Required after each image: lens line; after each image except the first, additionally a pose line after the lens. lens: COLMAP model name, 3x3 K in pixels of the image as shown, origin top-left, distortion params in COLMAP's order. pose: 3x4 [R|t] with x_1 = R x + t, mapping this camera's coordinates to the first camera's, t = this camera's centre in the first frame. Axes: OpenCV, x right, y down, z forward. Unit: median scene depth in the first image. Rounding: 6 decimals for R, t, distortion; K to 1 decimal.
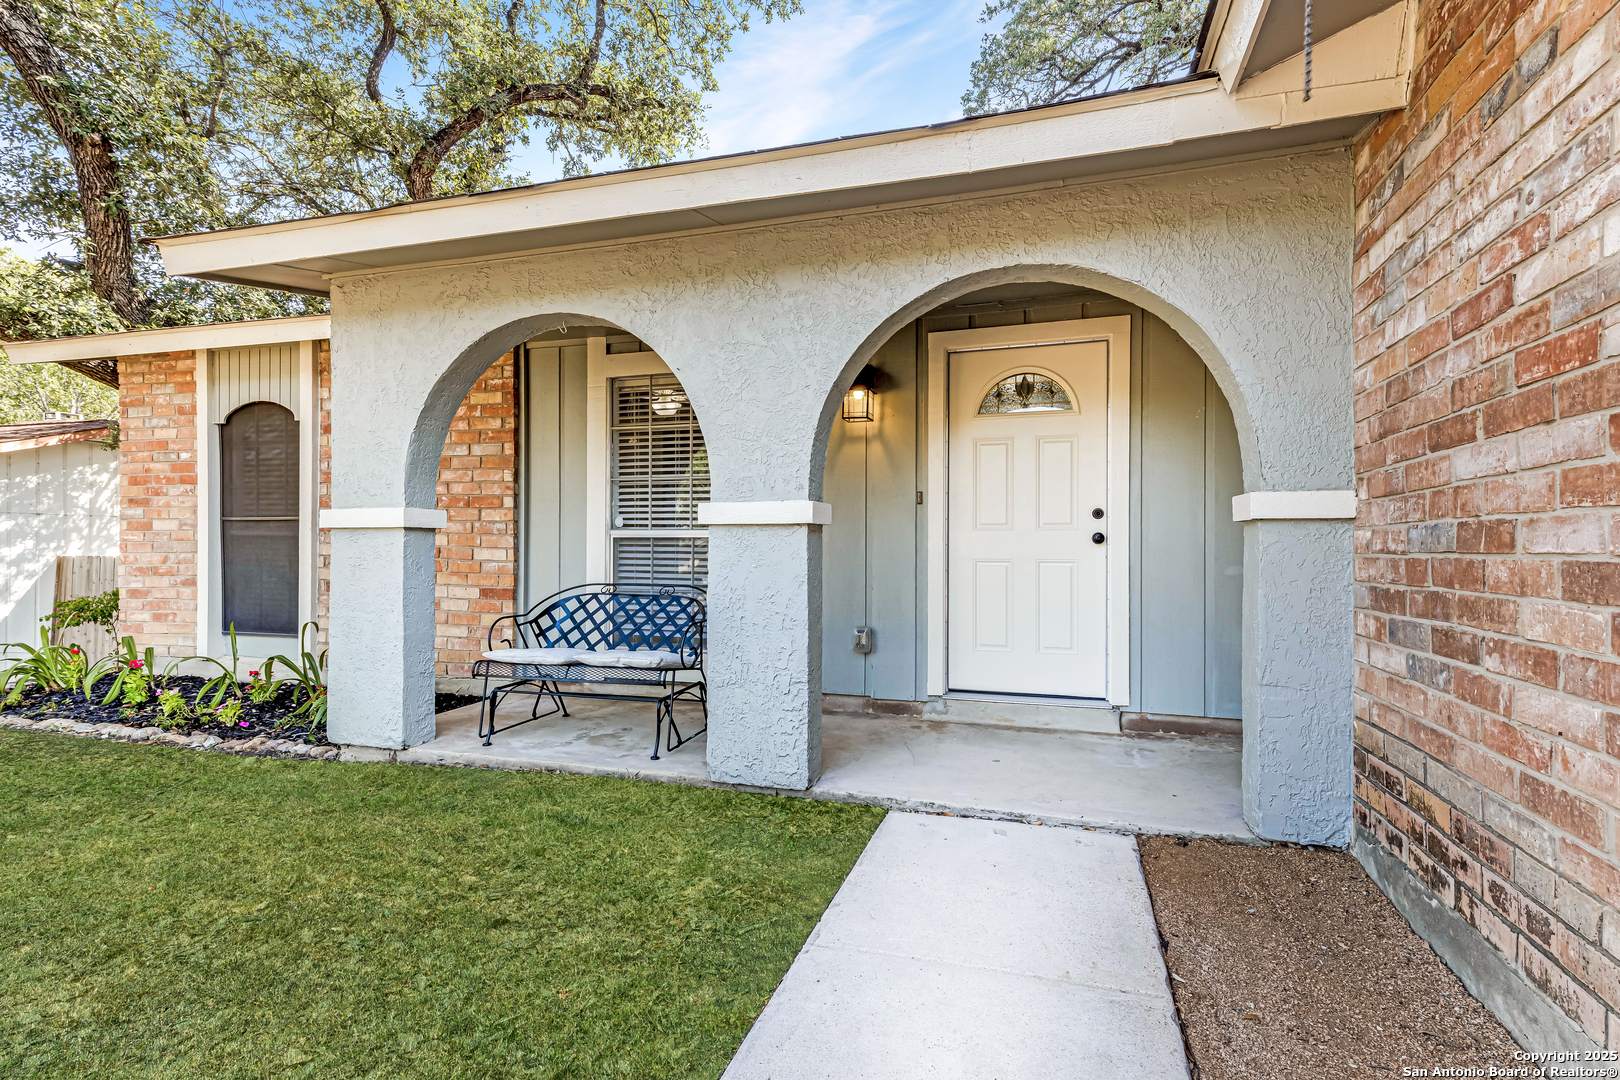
lens RADIAL K [[752.7, 0, 810.7], [0, 752.7, 546.8], [0, 0, 1]] dist [0.024287, -0.000032]
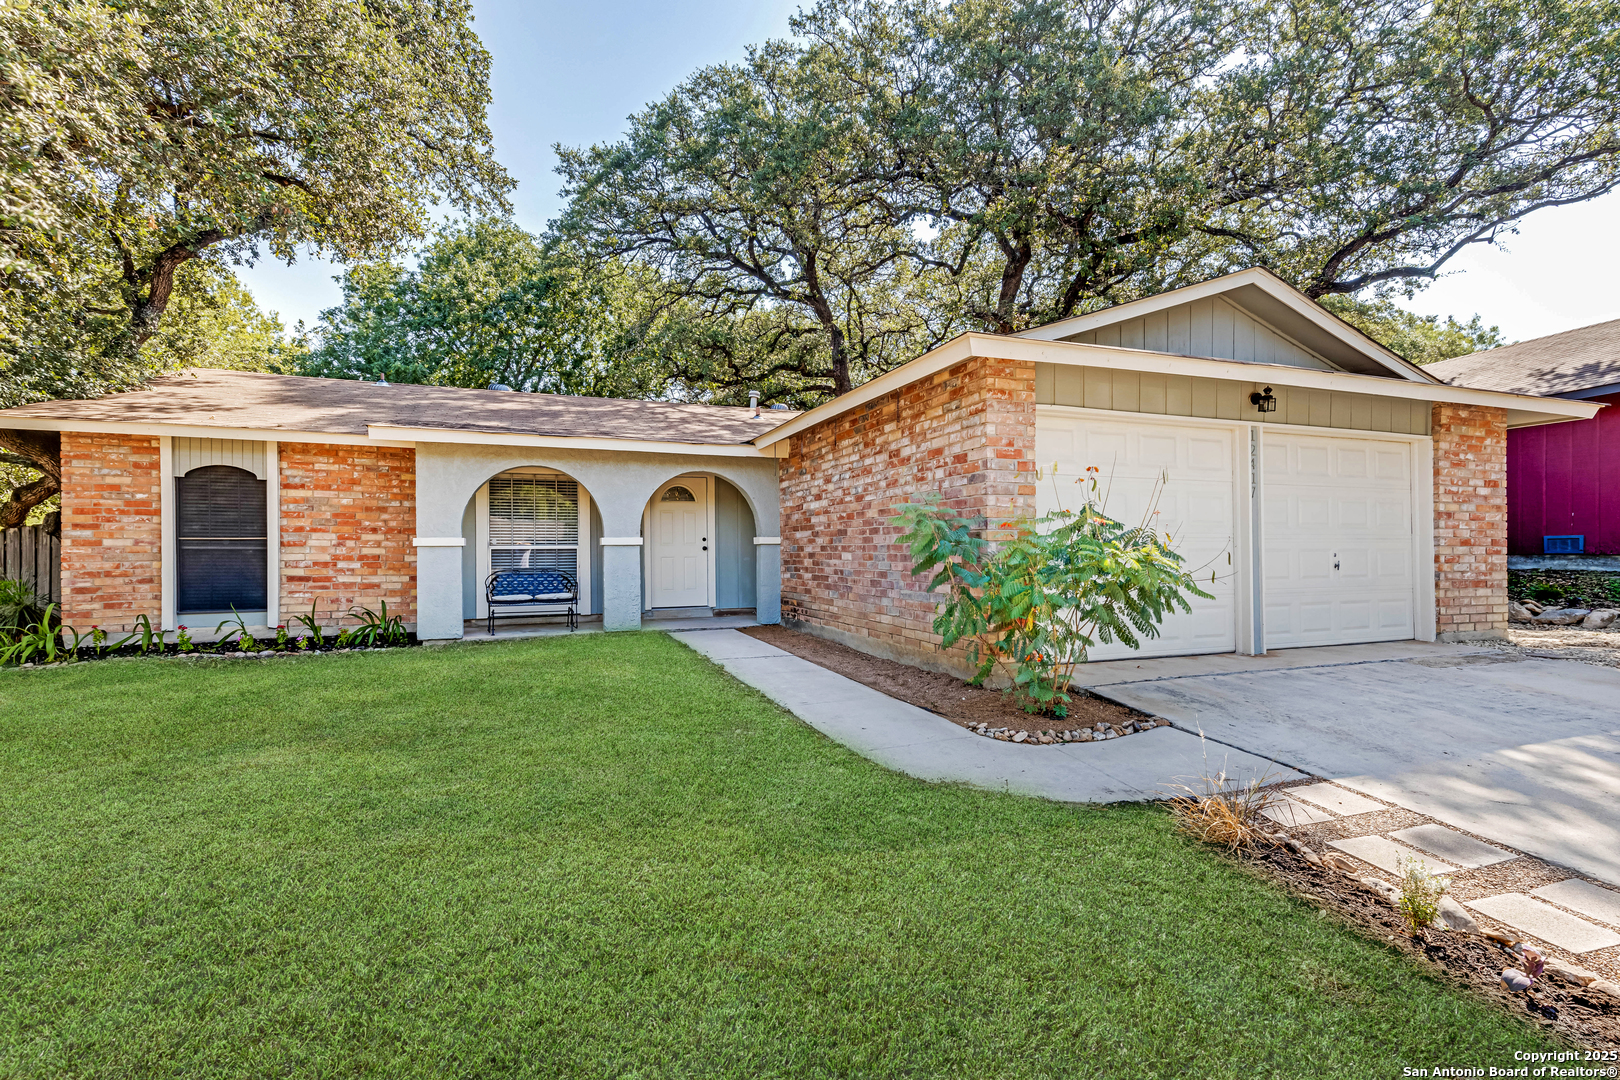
lens RADIAL K [[725.4, 0, 807.2], [0, 725.4, 549.7], [0, 0, 1]] dist [0.023075, 0.000178]
pose [[0.779647, -0.006756, 0.626182, -0.841790], [0.010051, 0.999948, -0.001726, 0.001394], [-0.626138, 0.007640, 0.779675, -1.110268]]
